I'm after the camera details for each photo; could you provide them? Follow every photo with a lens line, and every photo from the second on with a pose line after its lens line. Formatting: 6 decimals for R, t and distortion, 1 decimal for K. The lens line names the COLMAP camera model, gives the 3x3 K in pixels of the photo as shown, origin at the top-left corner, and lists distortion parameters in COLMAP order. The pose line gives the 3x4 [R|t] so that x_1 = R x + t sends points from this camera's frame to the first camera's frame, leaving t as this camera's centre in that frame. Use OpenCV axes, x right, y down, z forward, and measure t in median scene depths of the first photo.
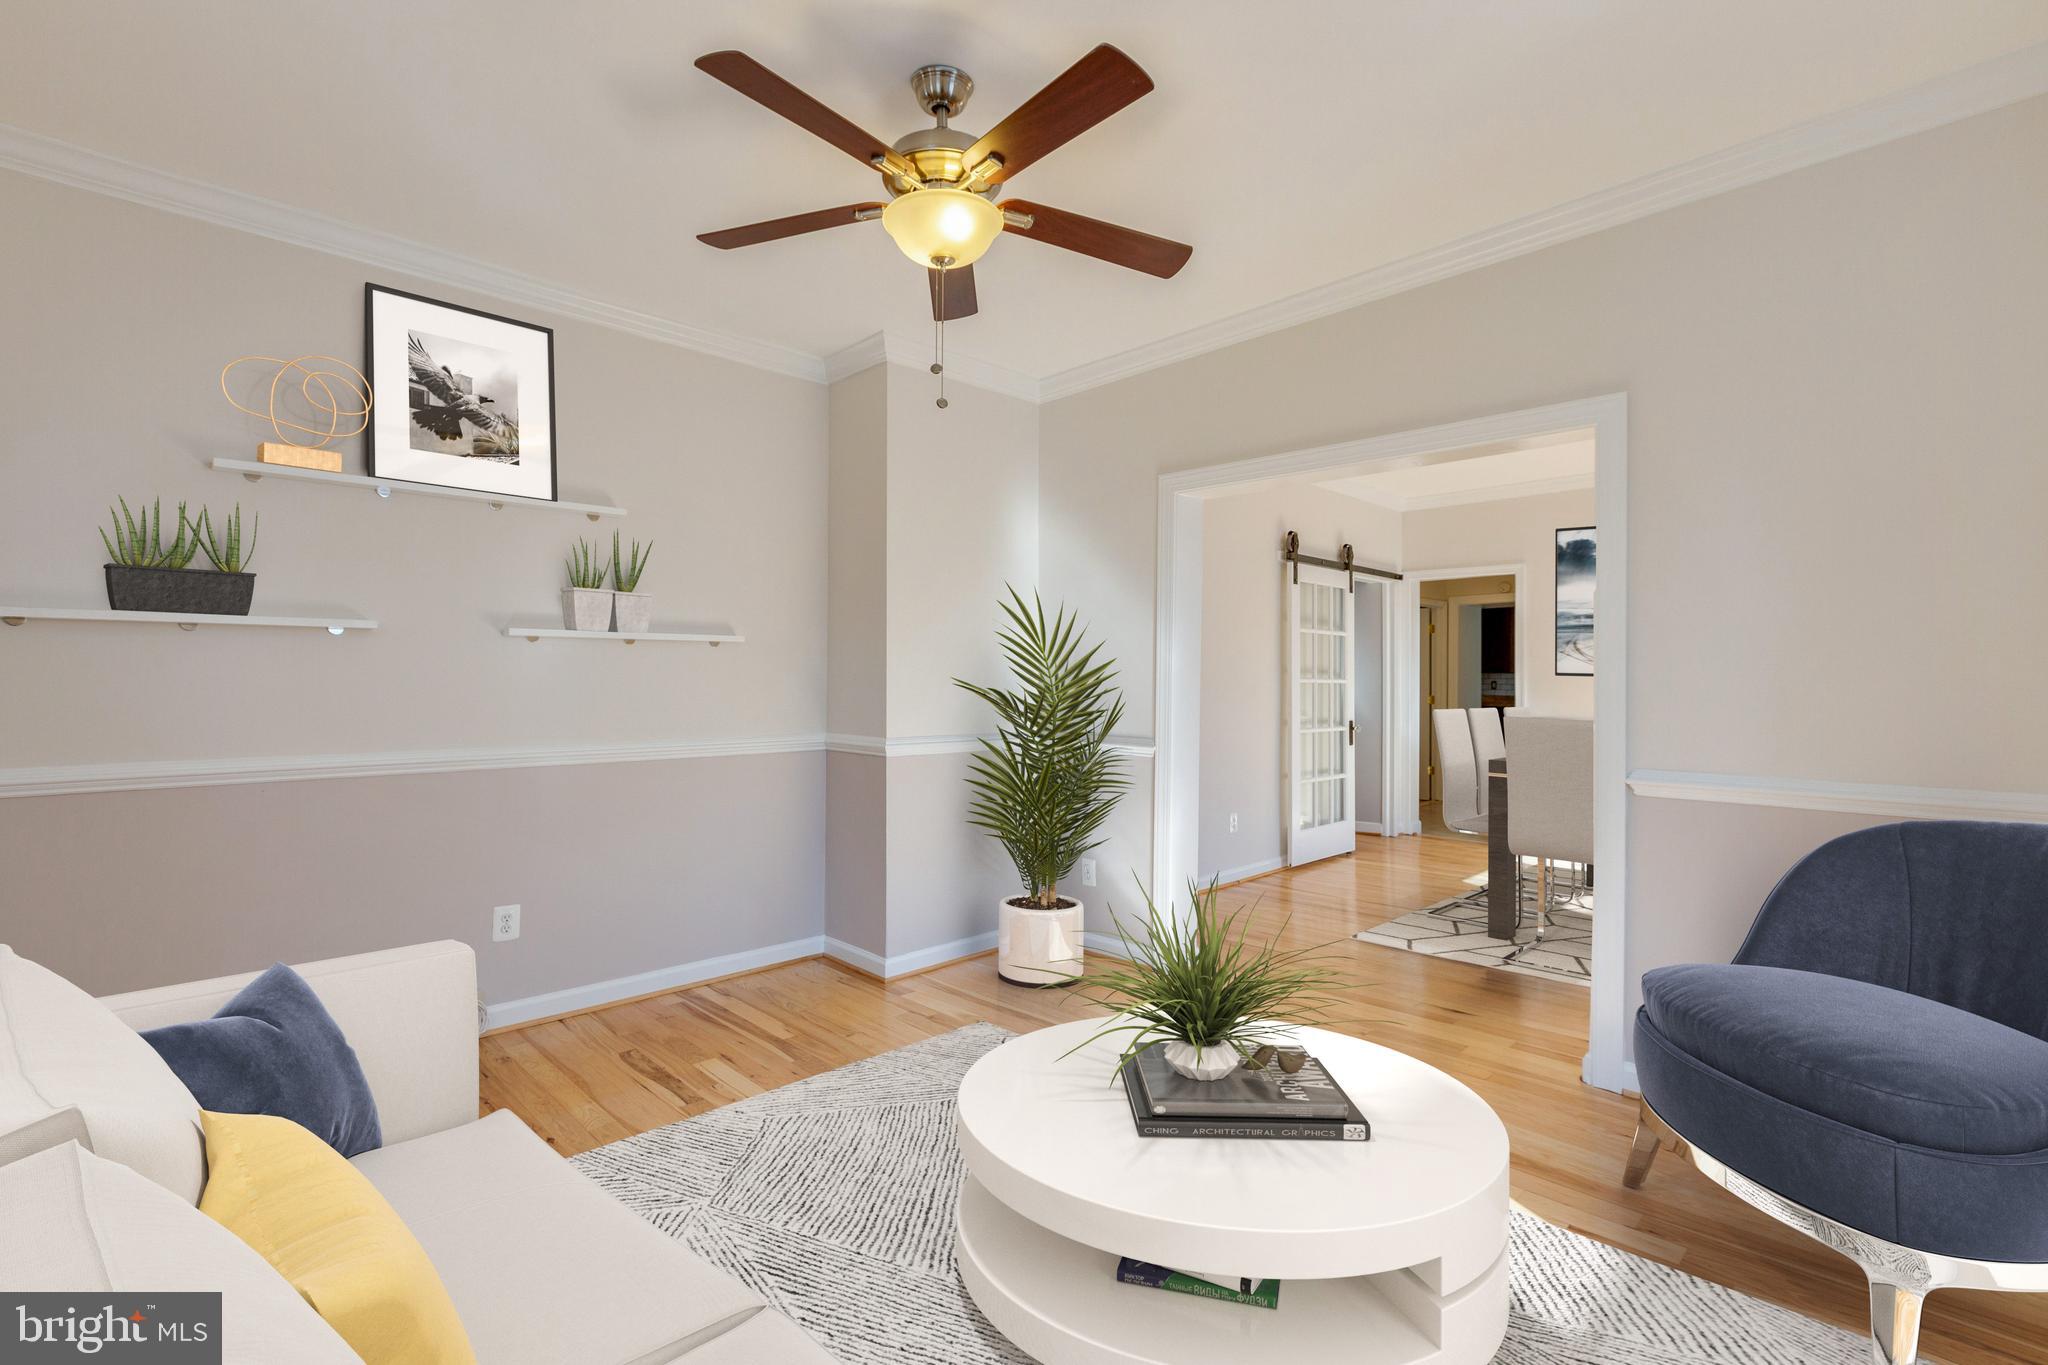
lens RADIAL K [[919.2, 0, 1051.7], [0, 919.2, 677.9], [0, 0, 1]] dist [0.000232, -0.000238]
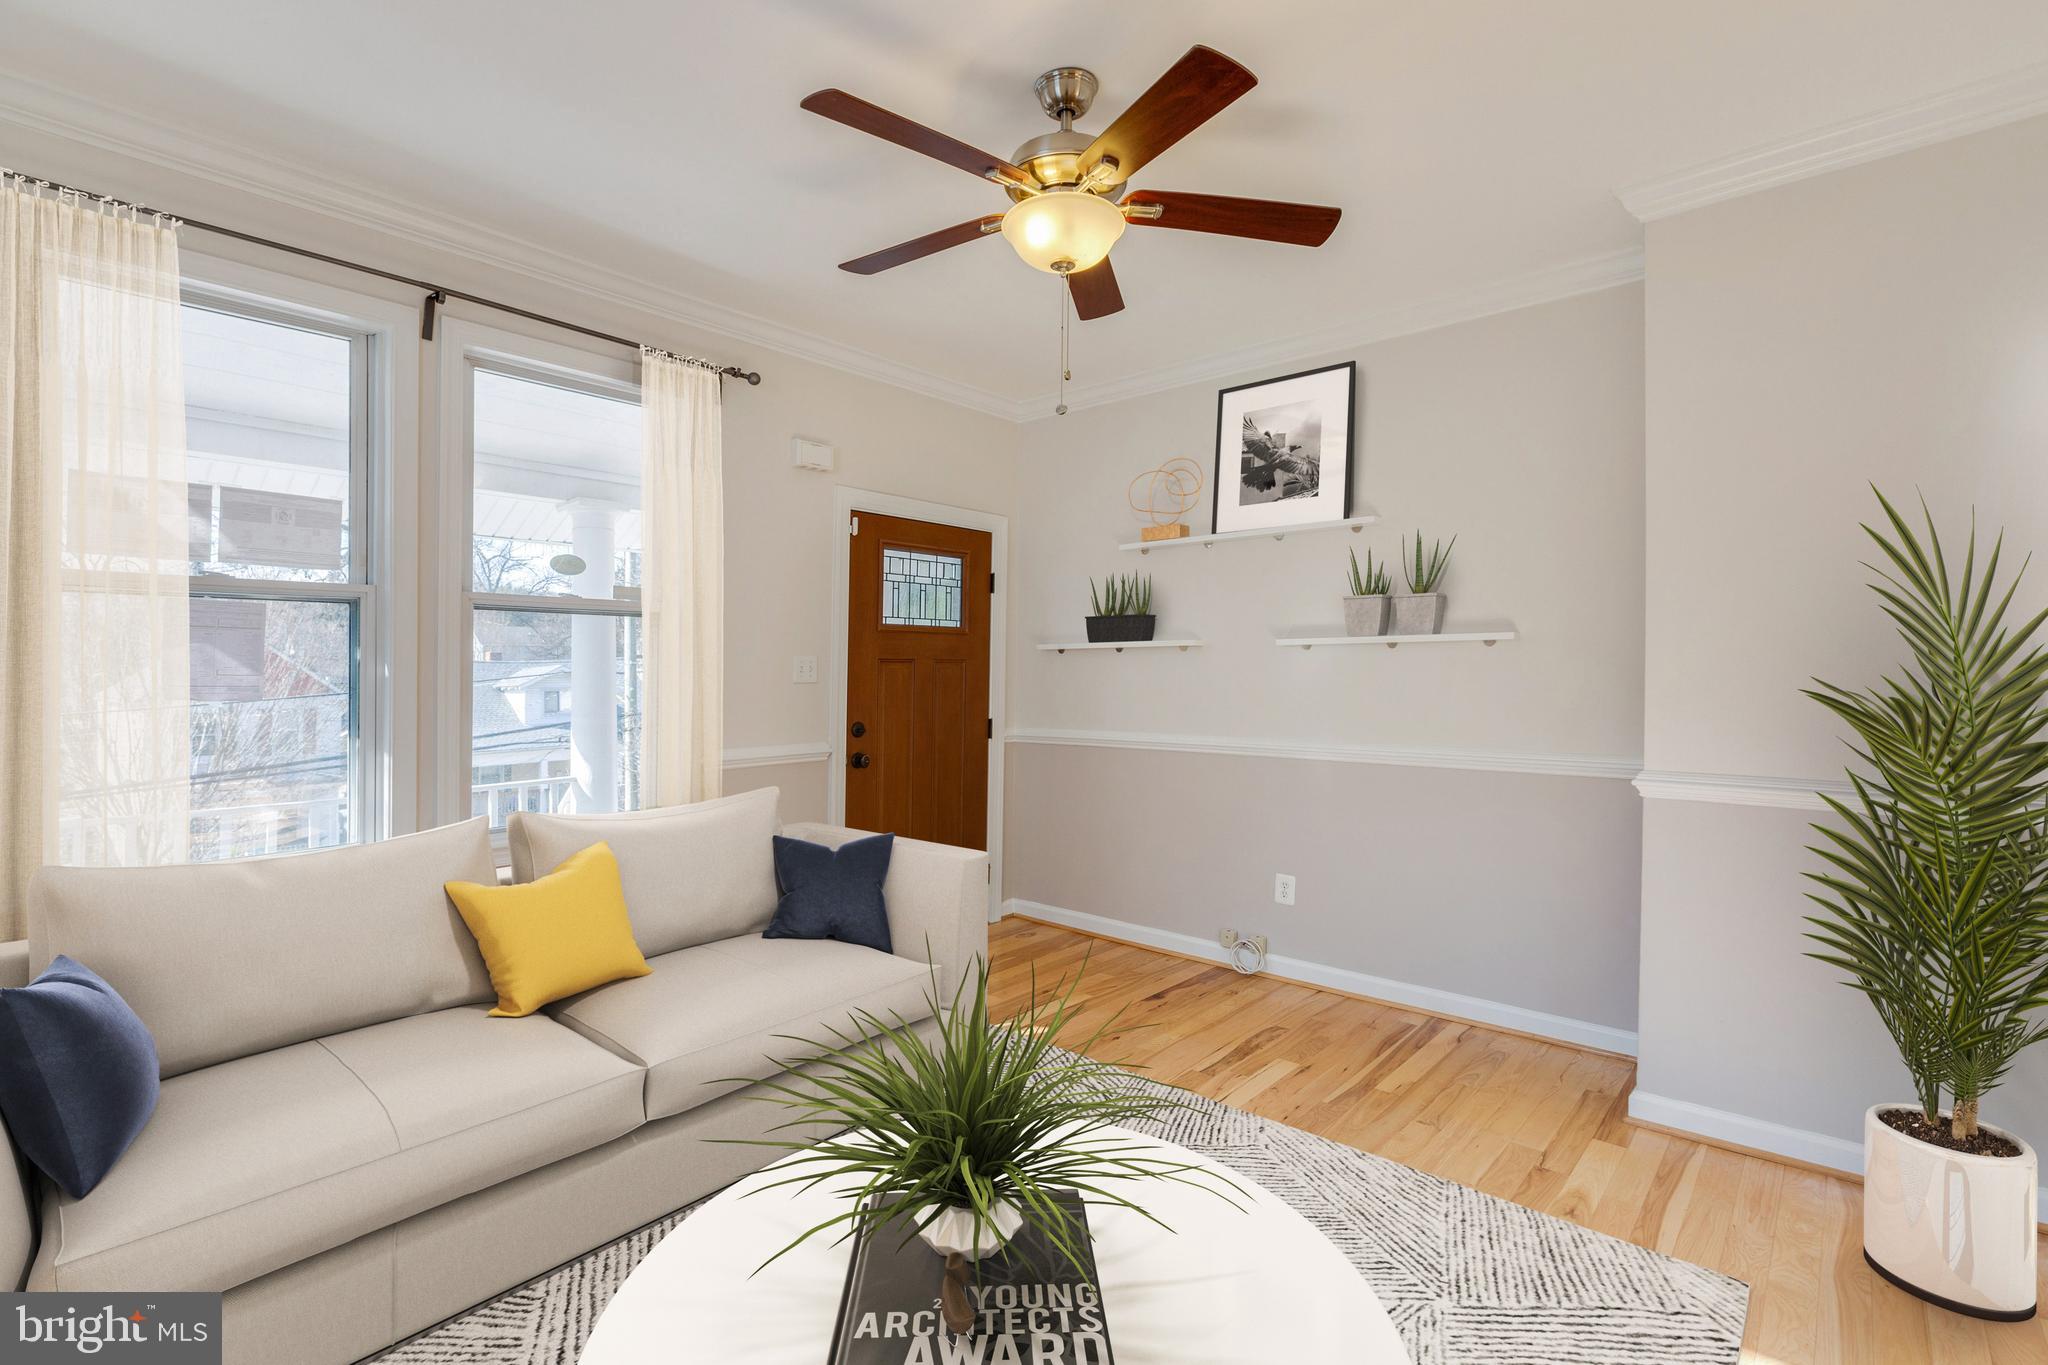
lens RADIAL K [[919.2, 0, 1051.7], [0, 919.2, 677.9], [0, 0, 1]] dist [0.000232, -0.000238]
pose [[0.090560, -0.003522, -0.995885, 0.545581], [-0.000878, 0.999993, -0.003617, -0.000001], [0.995891, 0.001202, 0.090556, 0.585355]]
